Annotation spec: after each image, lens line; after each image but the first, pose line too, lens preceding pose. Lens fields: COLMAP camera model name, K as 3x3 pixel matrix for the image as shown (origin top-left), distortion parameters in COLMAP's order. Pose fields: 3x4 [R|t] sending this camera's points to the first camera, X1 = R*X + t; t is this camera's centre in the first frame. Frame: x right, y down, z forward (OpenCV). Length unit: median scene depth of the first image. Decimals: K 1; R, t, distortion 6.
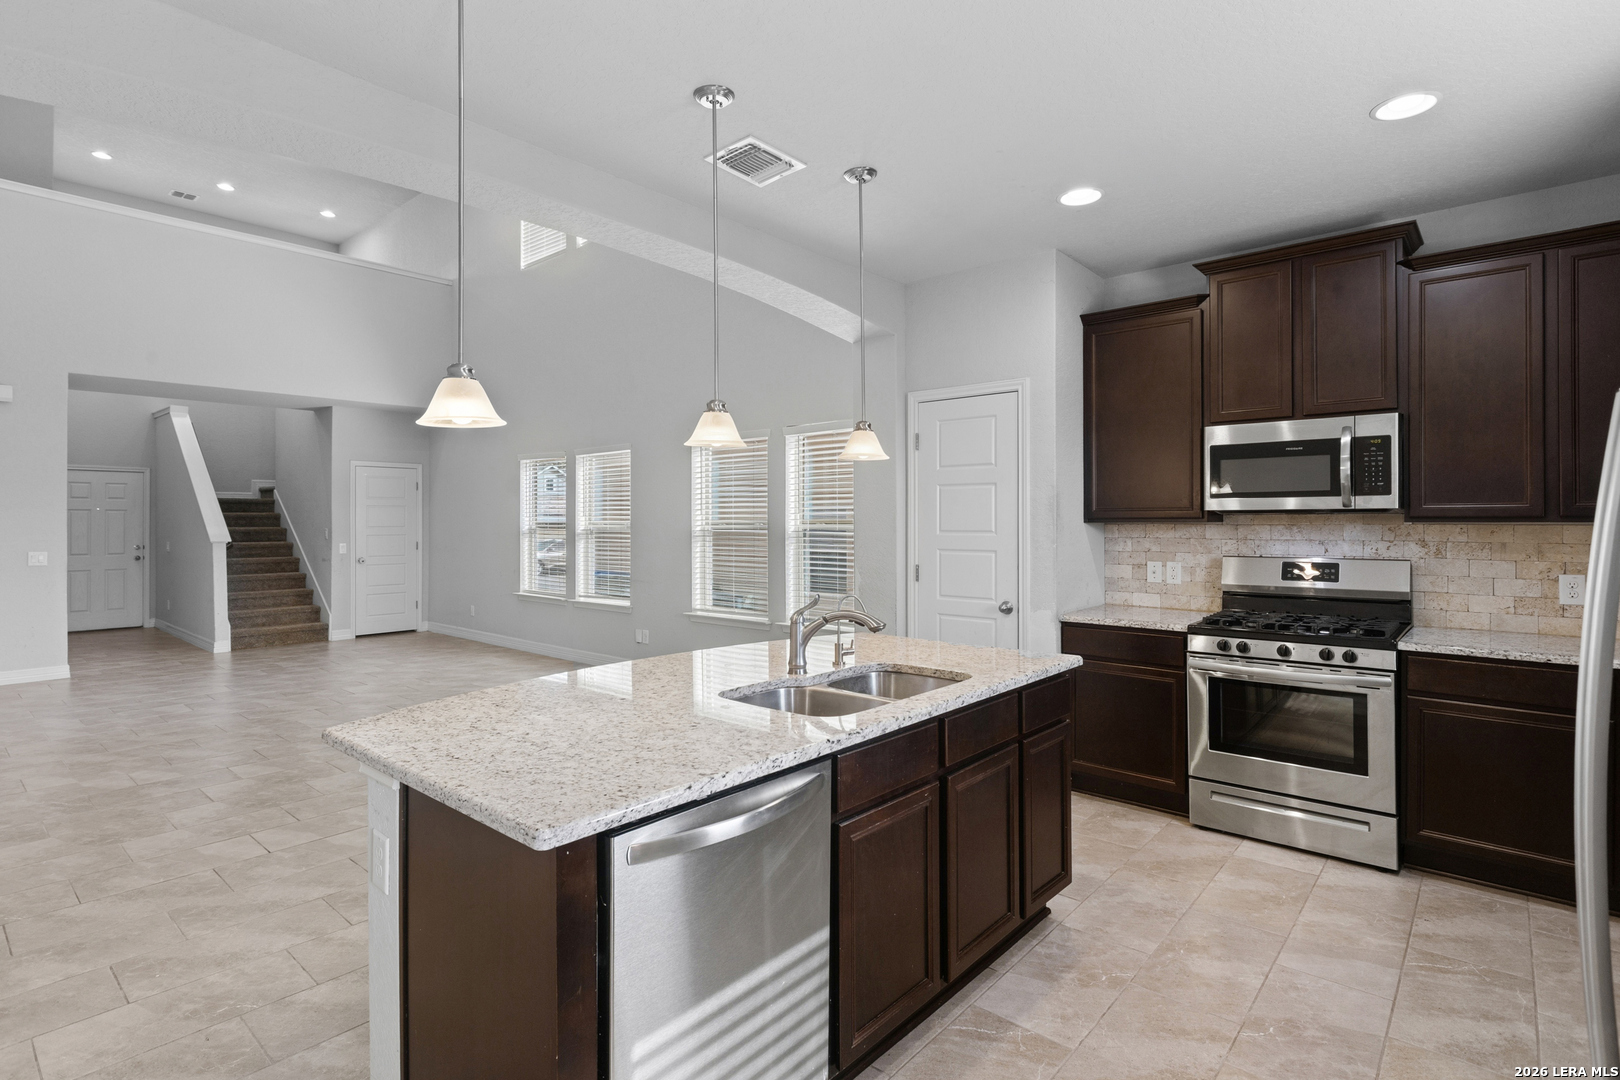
lens RADIAL K [[798.1, 0, 802.0], [0, 798.1, 518.6], [0, 0, 1]] dist [-0.001019, -0.000749]
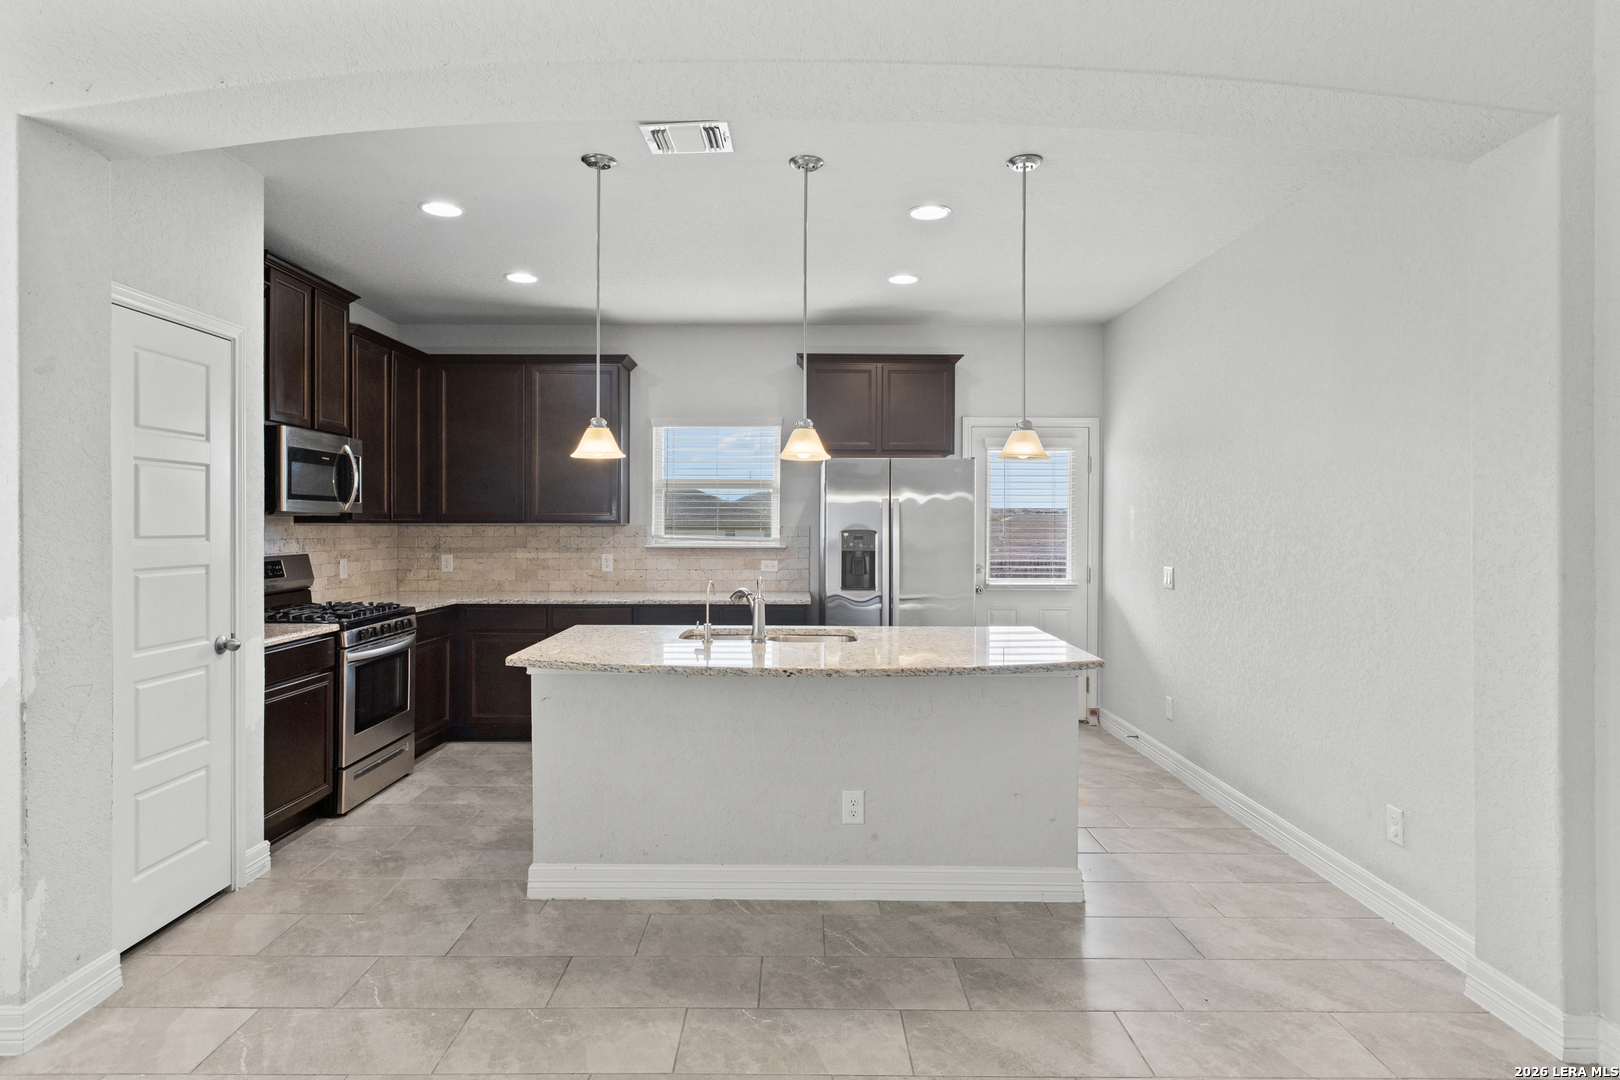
lens RADIAL K [[906.8, 0, 780.0], [0, 906.8, 530.1], [0, 0, 1]] dist [0.000550, 0.000411]
pose [[-0.643864, -0.004218, 0.765129, -0.805654], [-0.001882, 0.999991, 0.003929, 0.008002], [-0.765138, 0.001089, -0.643865, 1.371411]]
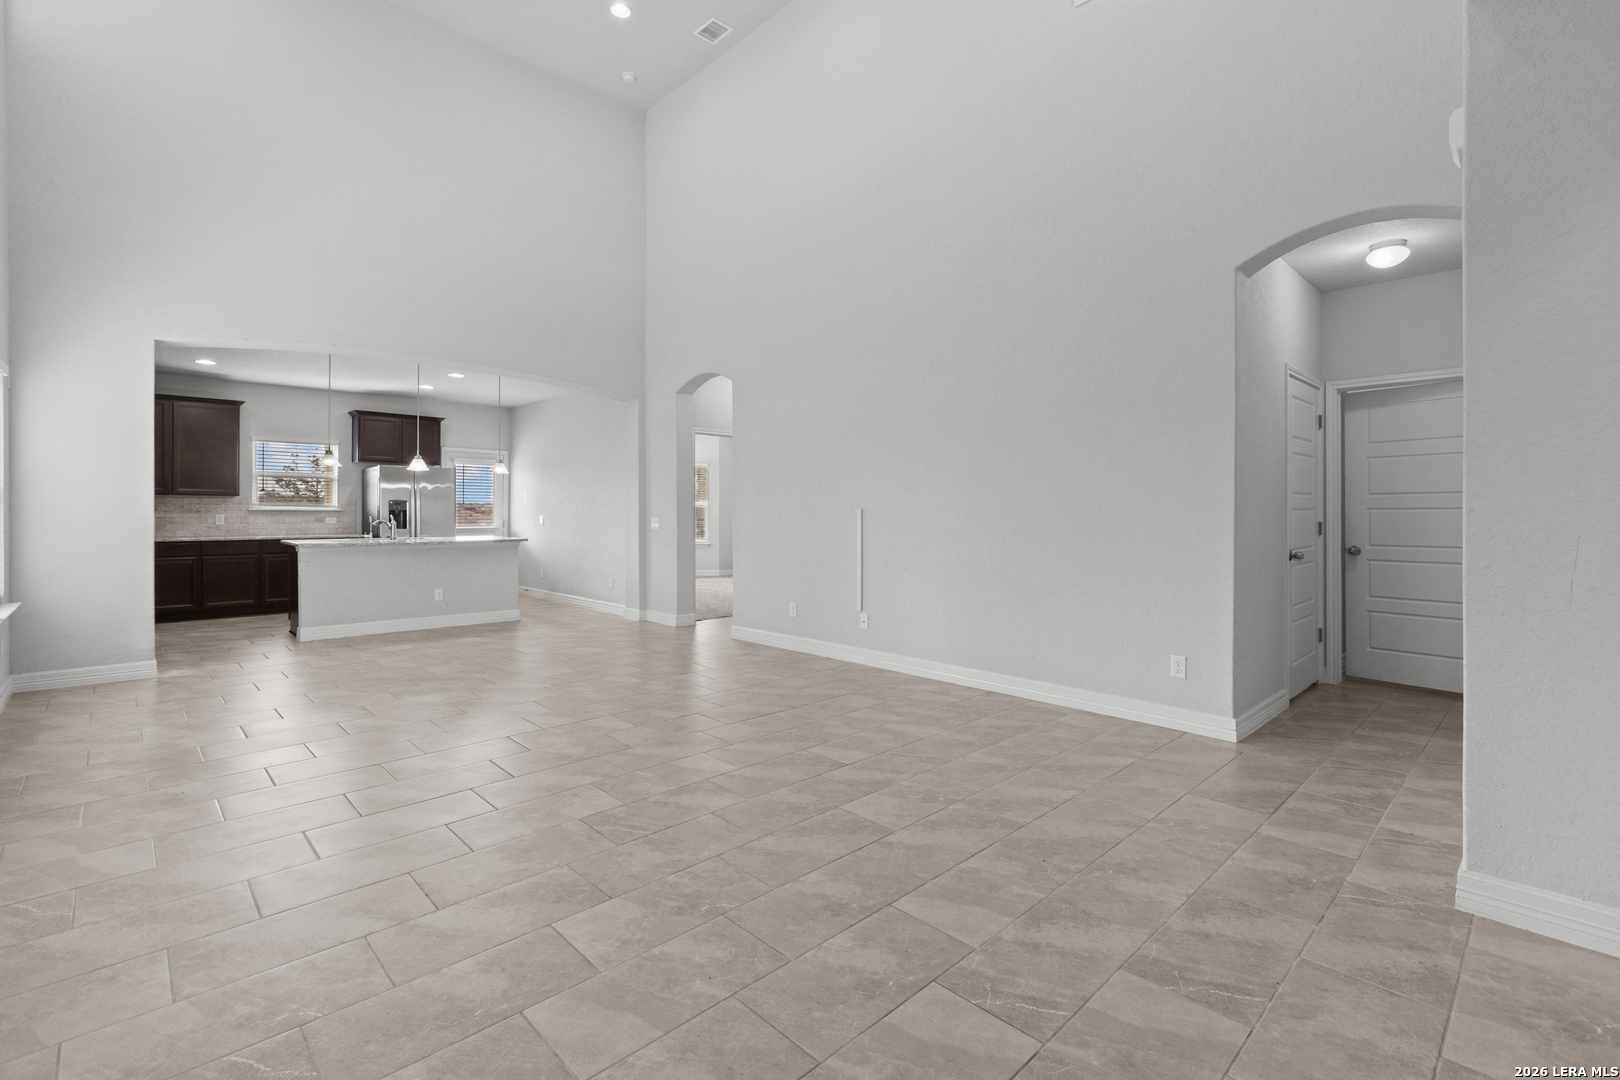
lens RADIAL K [[730.6, 0, 807.3], [0, 730.6, 521.9], [0, 0, 1]] dist [0.001970, 0.000230]
pose [[-0.996193, -0.000506, 0.087172, -1.406589], [0.000198, 0.999967, 0.008072, 0.069403], [-0.087174, 0.008058, -0.996161, 2.768696]]
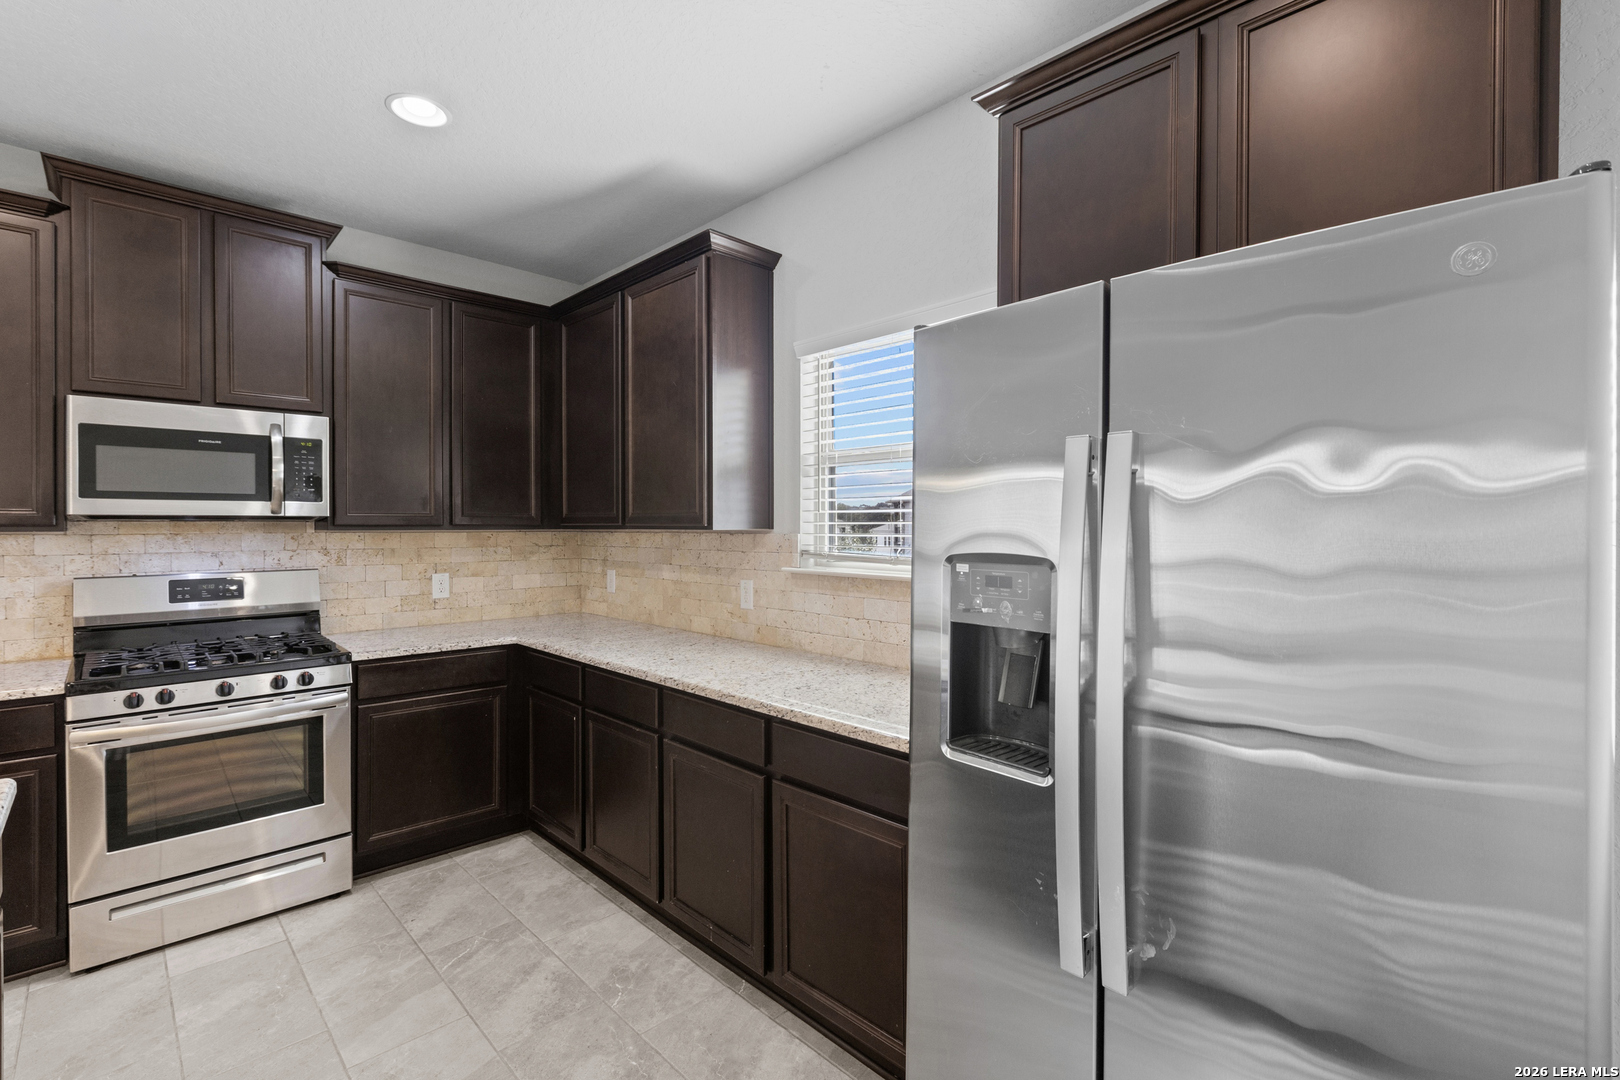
lens RADIAL K [[723.2, 0, 799.1], [0, 723.2, 529.9], [0, 0, 1]] dist [-0.001142, -0.000701]
pose [[0.086362, -0.003113, 0.996259, -0.074664], [-0.001547, 0.999993, 0.003259, 0.000116], [-0.996263, -0.001823, 0.086357, 0.339015]]
